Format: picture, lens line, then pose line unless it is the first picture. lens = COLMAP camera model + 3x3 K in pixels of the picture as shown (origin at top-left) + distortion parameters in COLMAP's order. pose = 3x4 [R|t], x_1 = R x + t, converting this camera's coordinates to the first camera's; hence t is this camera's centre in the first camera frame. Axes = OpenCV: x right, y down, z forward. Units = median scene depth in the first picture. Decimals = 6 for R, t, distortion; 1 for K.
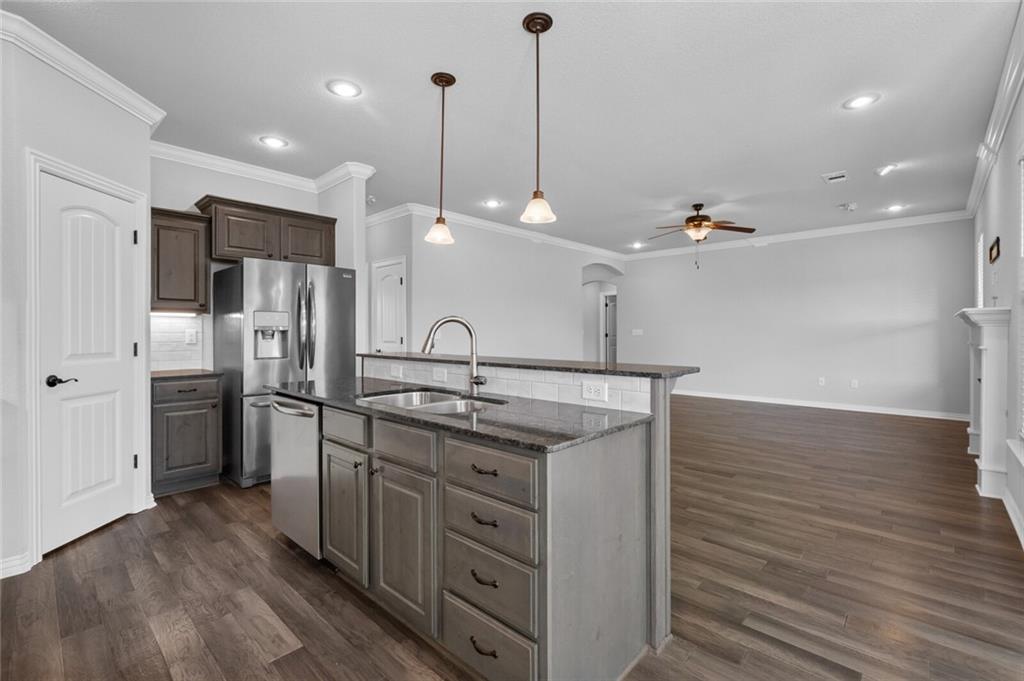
lens RADIAL K [[452.0, 0, 518.2], [0, 452.0, 332.8], [0, 0, 1]] dist [-0.000257, -0.006123]
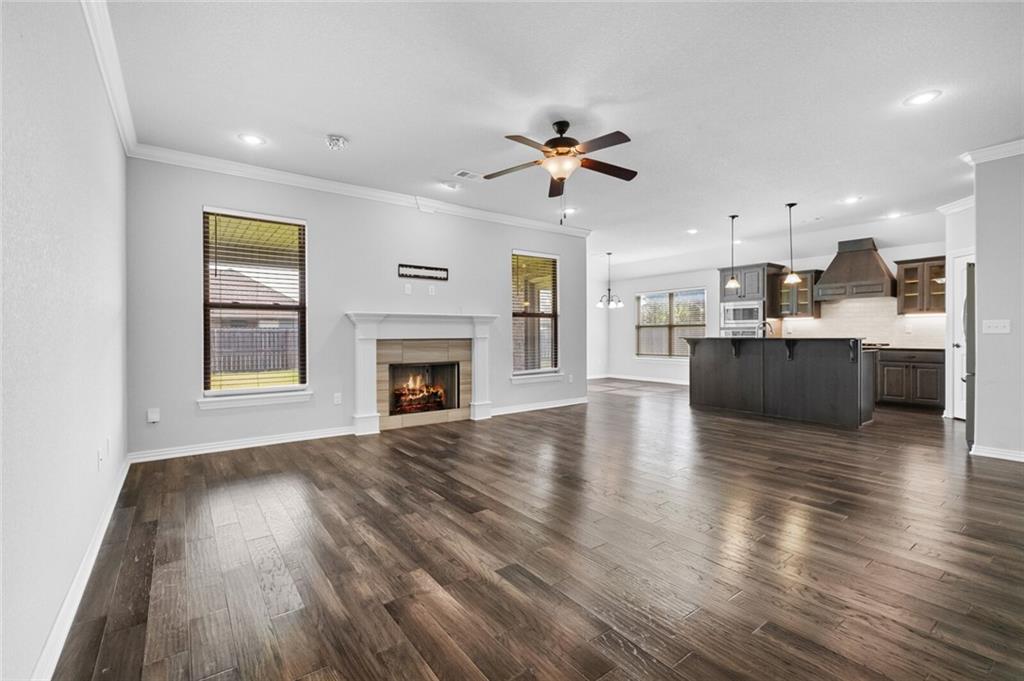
lens RADIAL K [[453.0, 0, 516.0], [0, 453.0, 336.1], [0, 0, 1]] dist [0.000614, -0.000081]
pose [[-0.981922, 0.007674, 0.189133, 0.426984], [0.008759, 0.999950, 0.004903, 0.016545], [-0.189086, 0.006471, -0.981939, 2.052770]]
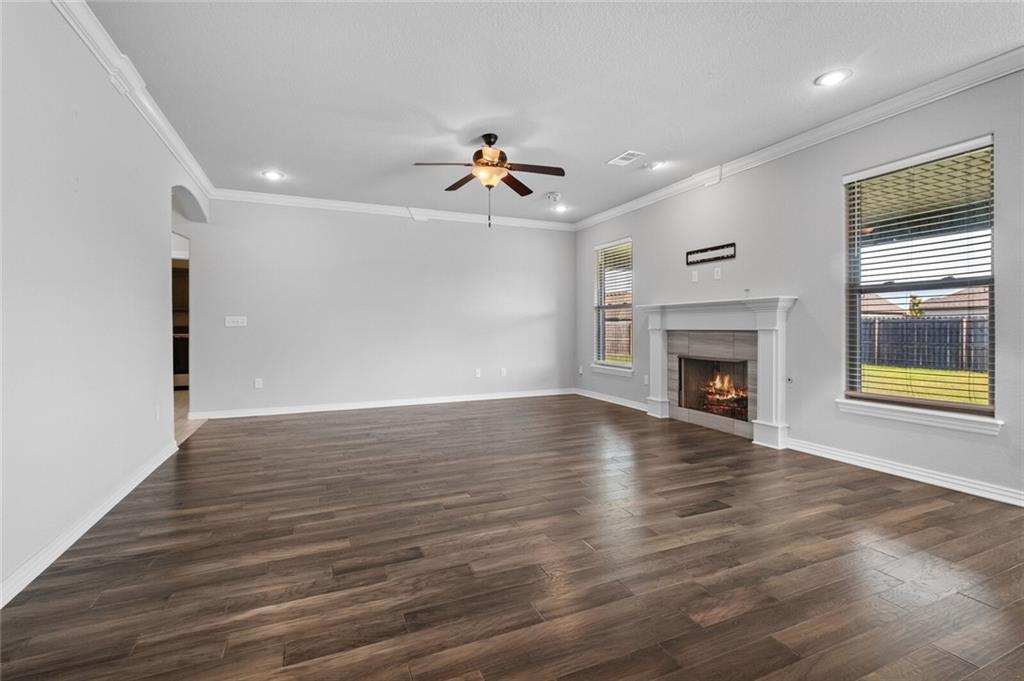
lens RADIAL K [[458.2, 0, 512.9], [0, 458.2, 330.4], [0, 0, 1]] dist [0.000244, -0.000104]
pose [[0.408337, -0.005413, 0.912815, -0.301496], [0.004834, 0.999981, 0.003767, 0.021553], [-0.912818, 0.002874, 0.408356, 0.844950]]
